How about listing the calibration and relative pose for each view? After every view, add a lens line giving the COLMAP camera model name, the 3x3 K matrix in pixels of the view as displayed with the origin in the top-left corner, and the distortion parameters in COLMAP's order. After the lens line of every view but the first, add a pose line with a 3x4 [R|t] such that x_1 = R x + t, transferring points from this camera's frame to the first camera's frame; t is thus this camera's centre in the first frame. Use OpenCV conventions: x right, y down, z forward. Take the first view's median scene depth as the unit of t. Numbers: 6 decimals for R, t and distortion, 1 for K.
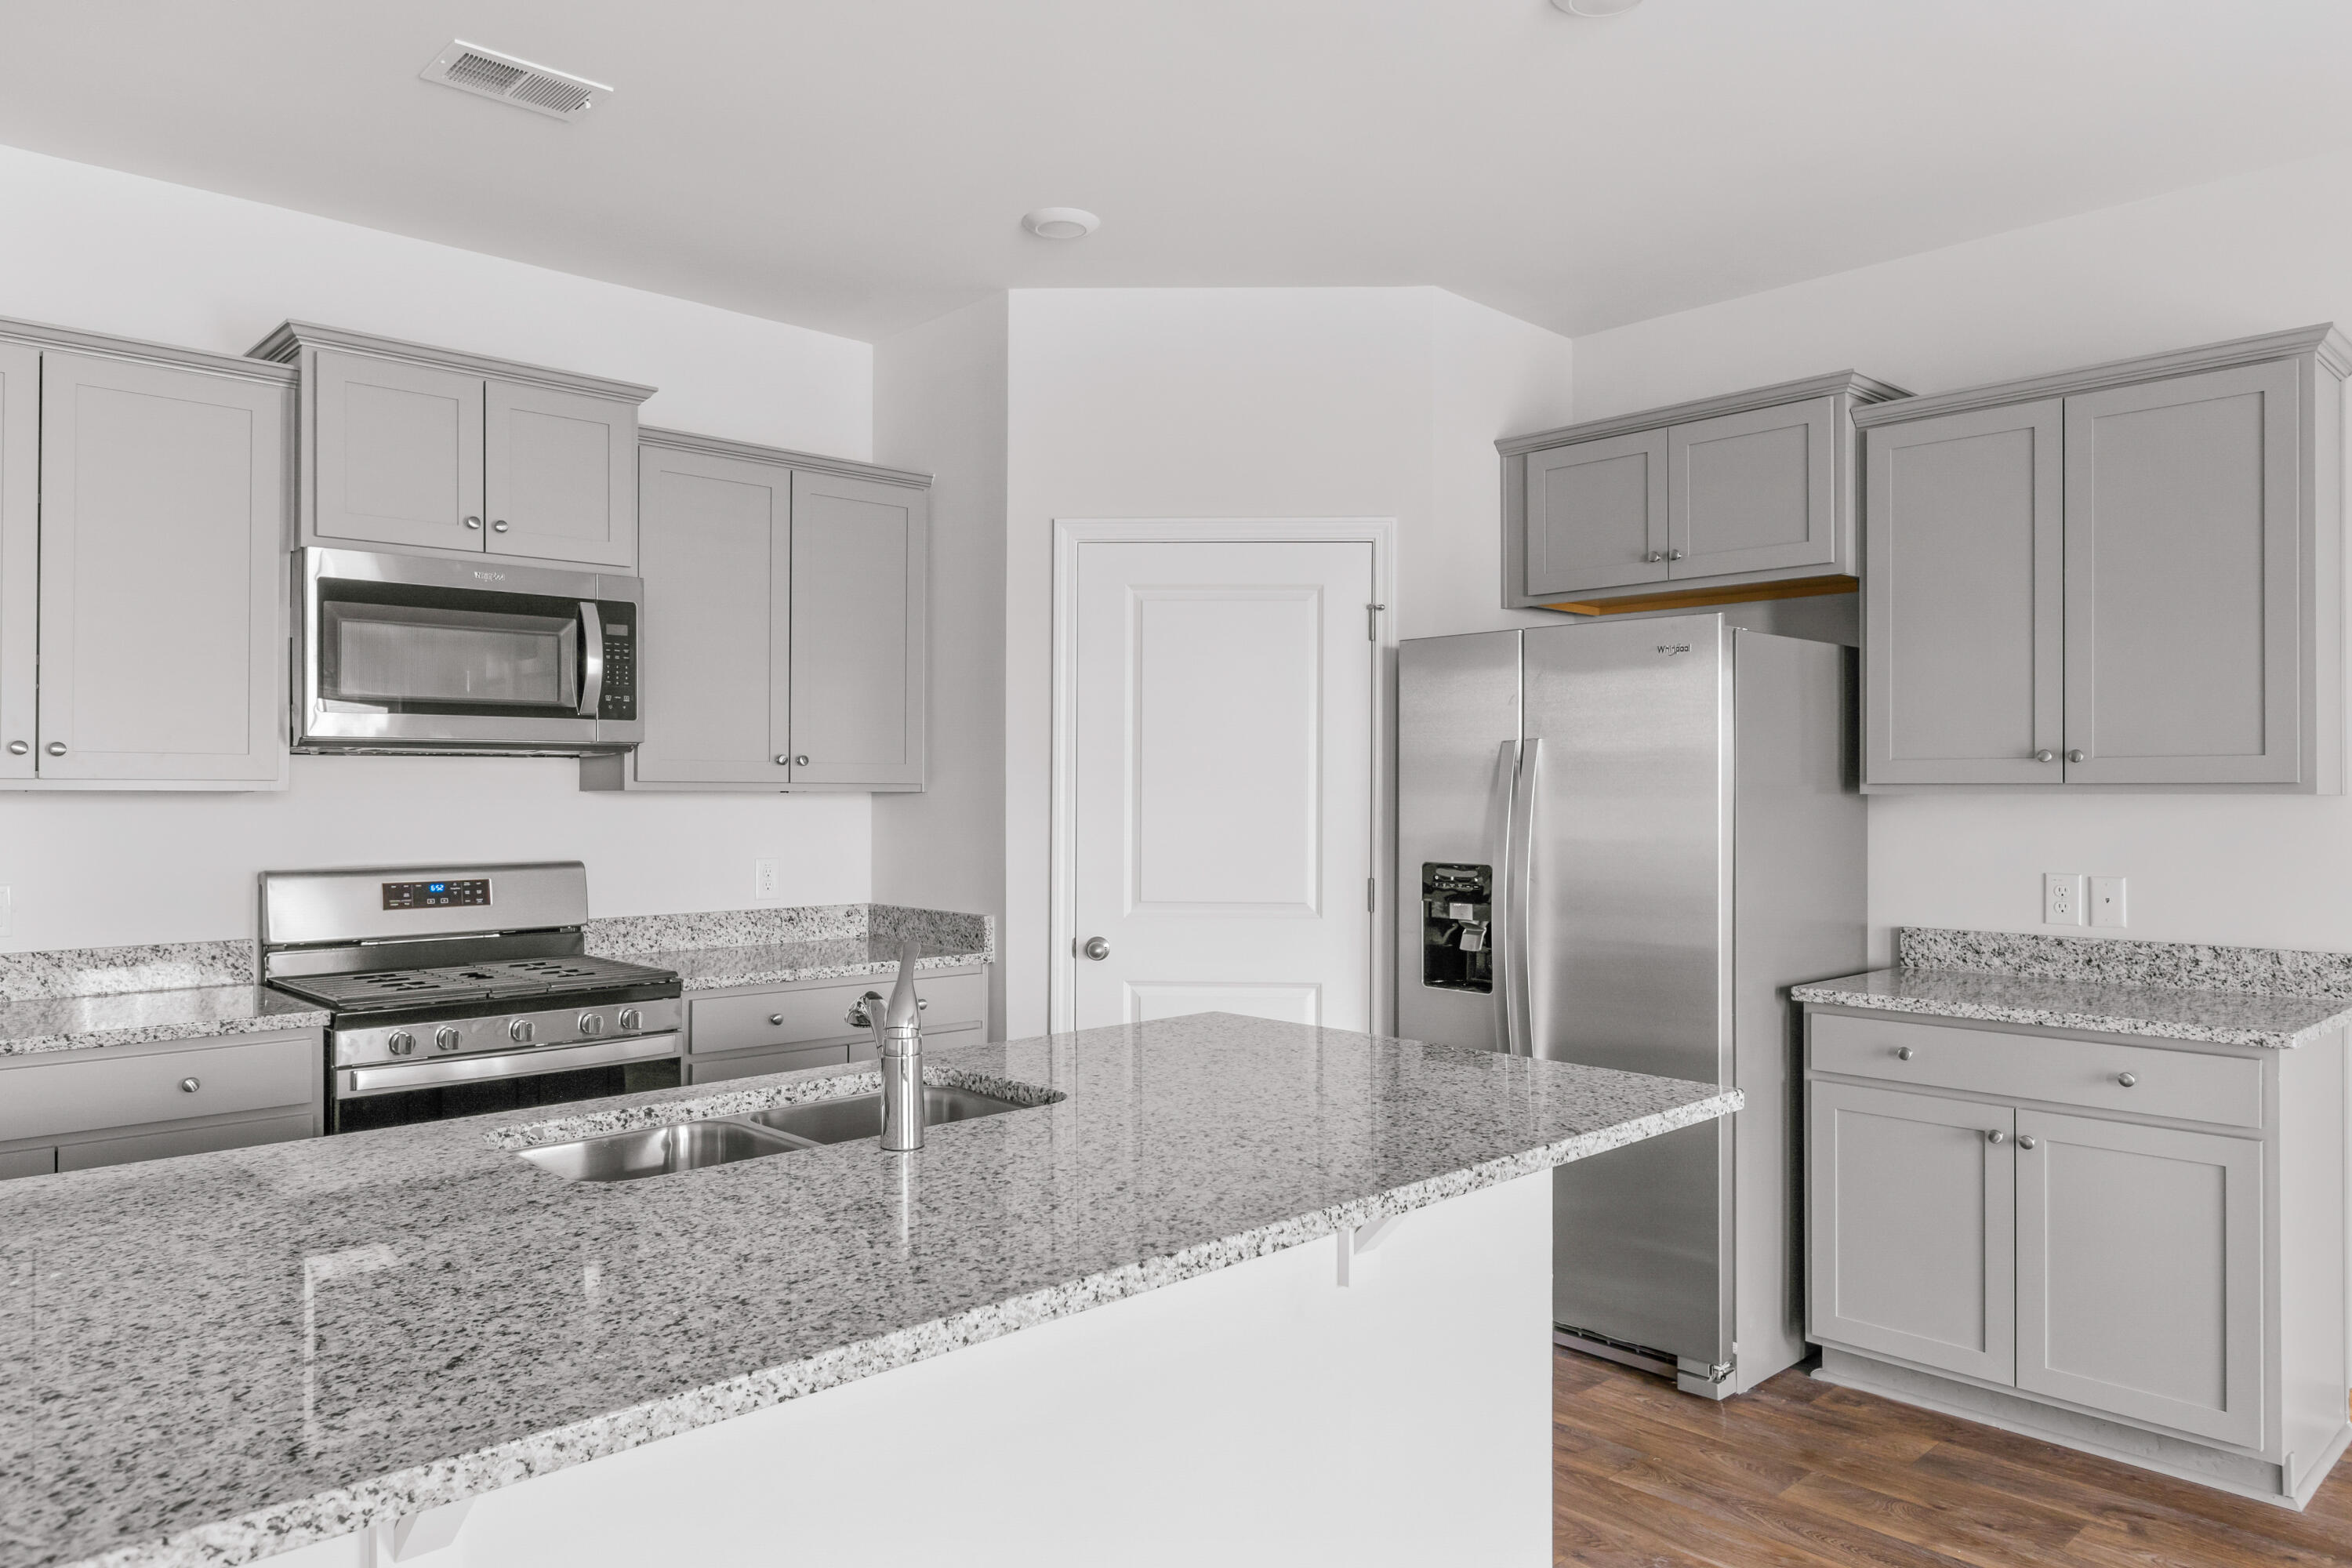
lens RADIAL K [[1586.3, 0, 1178.1], [0, 1586.3, 780.8], [0, 0, 1]] dist [0.004133, -0.008638]
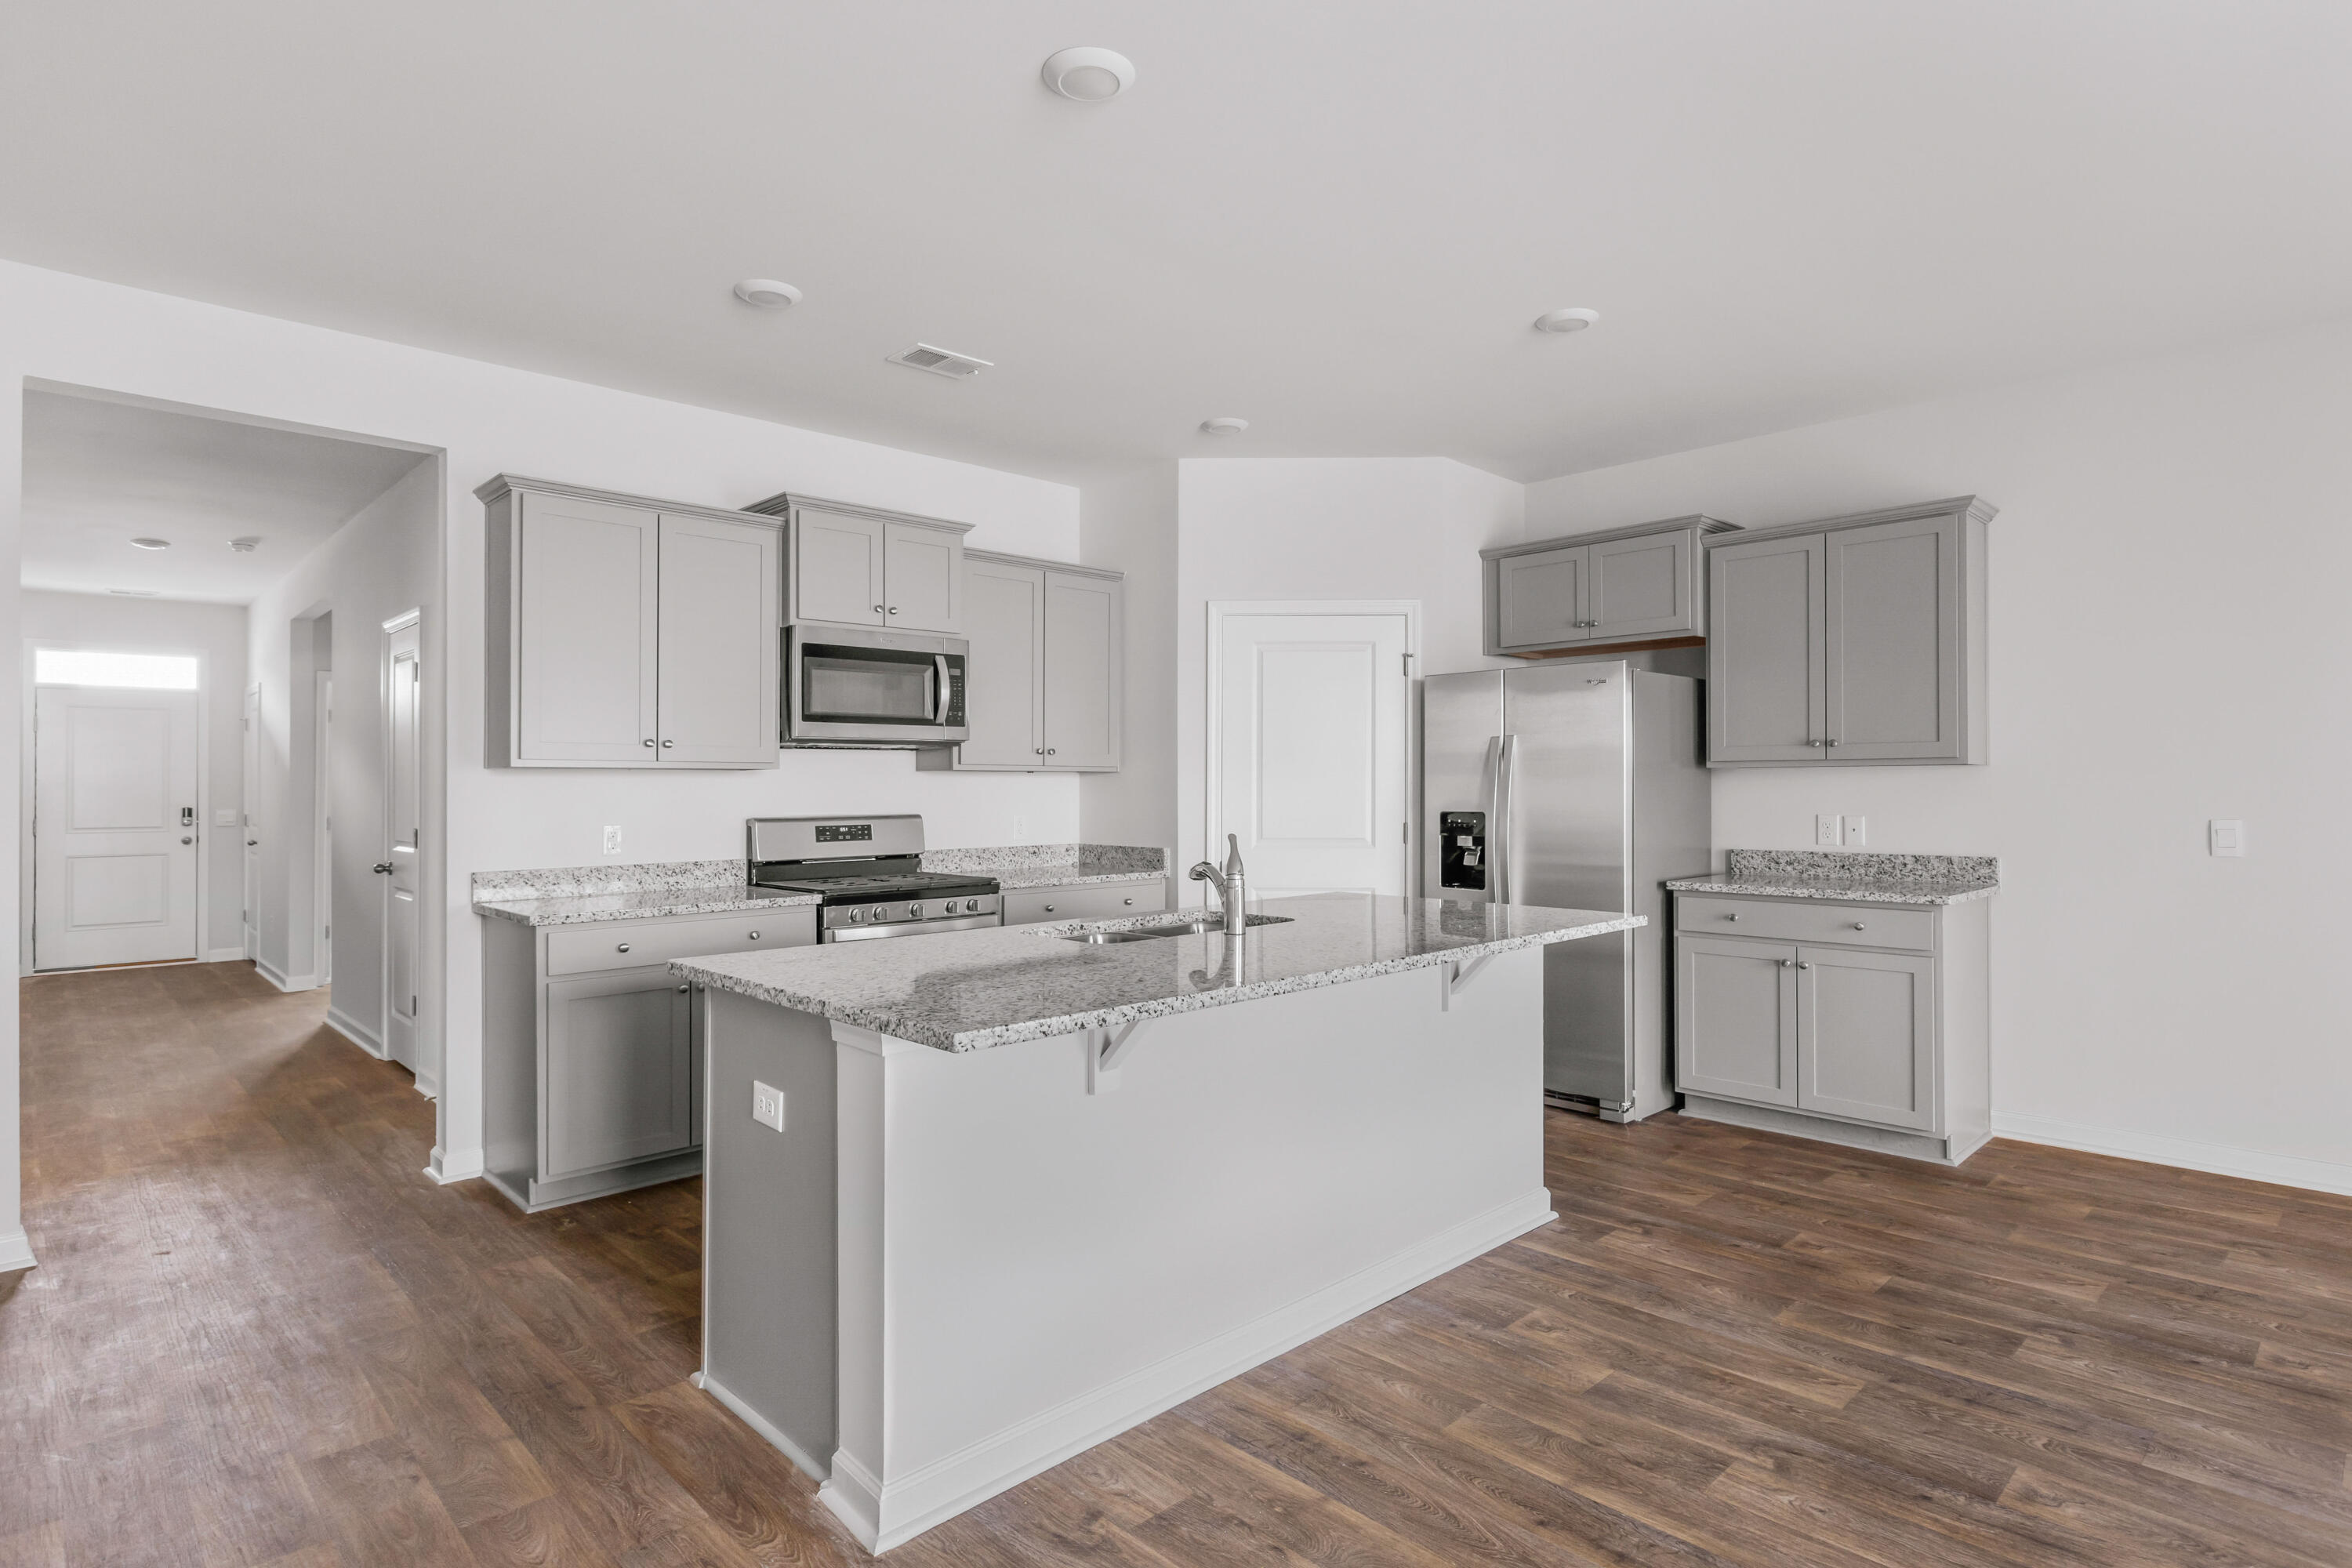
lens RADIAL K [[1244.7, 0, 1174.5], [0, 1244.7, 783.6], [0, 0, 1]] dist [-0.000160, 0.000116]
pose [[0.999984, -0.004566, 0.003237, -0.137072], [0.004552, 0.999981, 0.004231, 0.017428], [-0.003257, -0.004216, 0.999986, -0.313665]]
